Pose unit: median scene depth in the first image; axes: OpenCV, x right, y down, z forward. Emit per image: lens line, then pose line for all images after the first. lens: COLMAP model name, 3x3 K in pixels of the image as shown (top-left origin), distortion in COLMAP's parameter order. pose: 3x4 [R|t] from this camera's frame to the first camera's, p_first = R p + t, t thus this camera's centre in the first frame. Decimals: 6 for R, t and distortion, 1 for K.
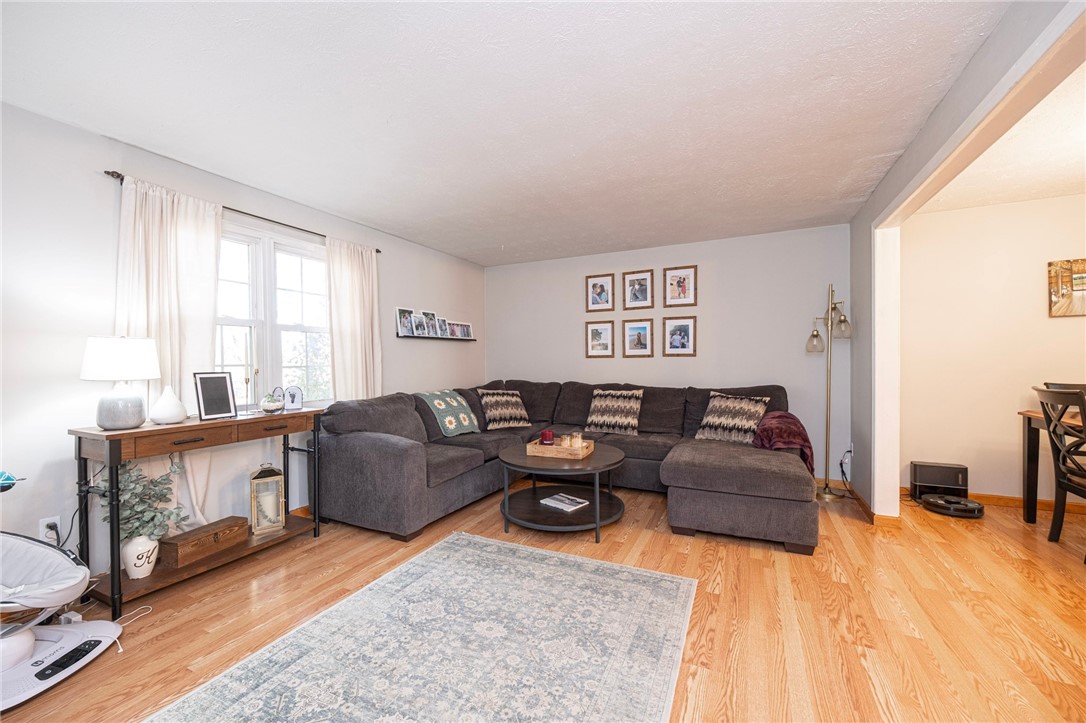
lens RADIAL K [[422.8, 0, 544.5], [0, 422.8, 365.0], [0, 0, 1]] dist [0.011823, -0.000840]
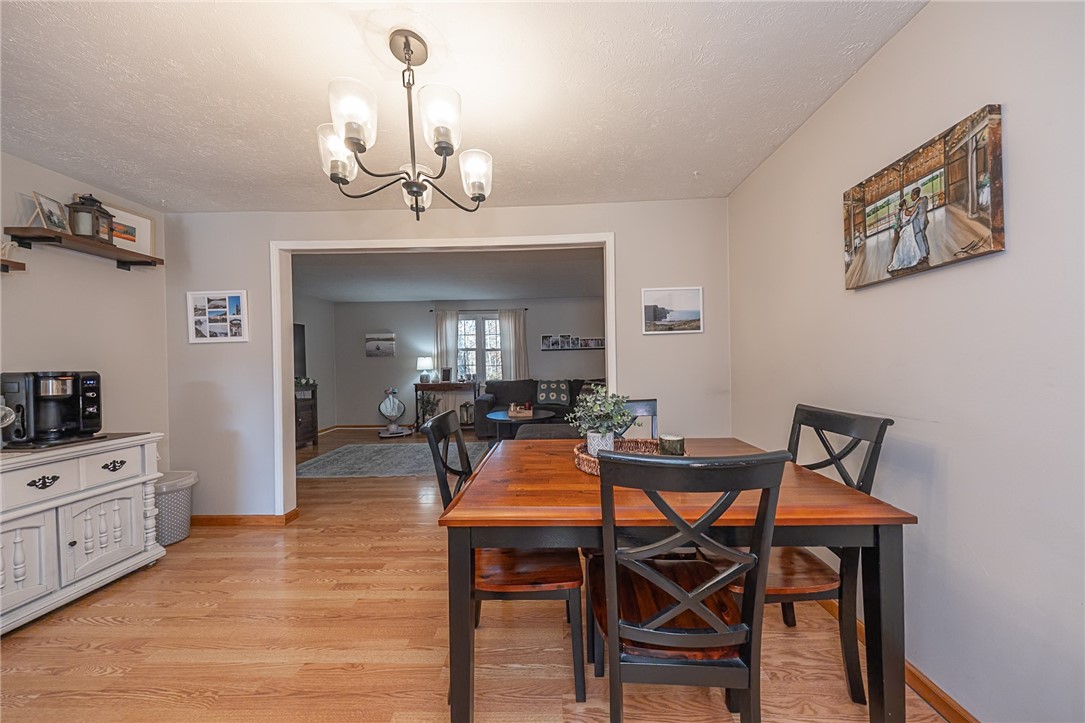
lens RADIAL K [[359.5, 0, 547.2], [0, 359.5, 363.7], [0, 0, 1]] dist [-0.003363, 0.000007]
pose [[0.414288, 0.004308, -0.910135, 1.321147], [0.002294, 0.999981, 0.005777, -0.017784], [0.910143, -0.004481, 0.414271, 0.406937]]
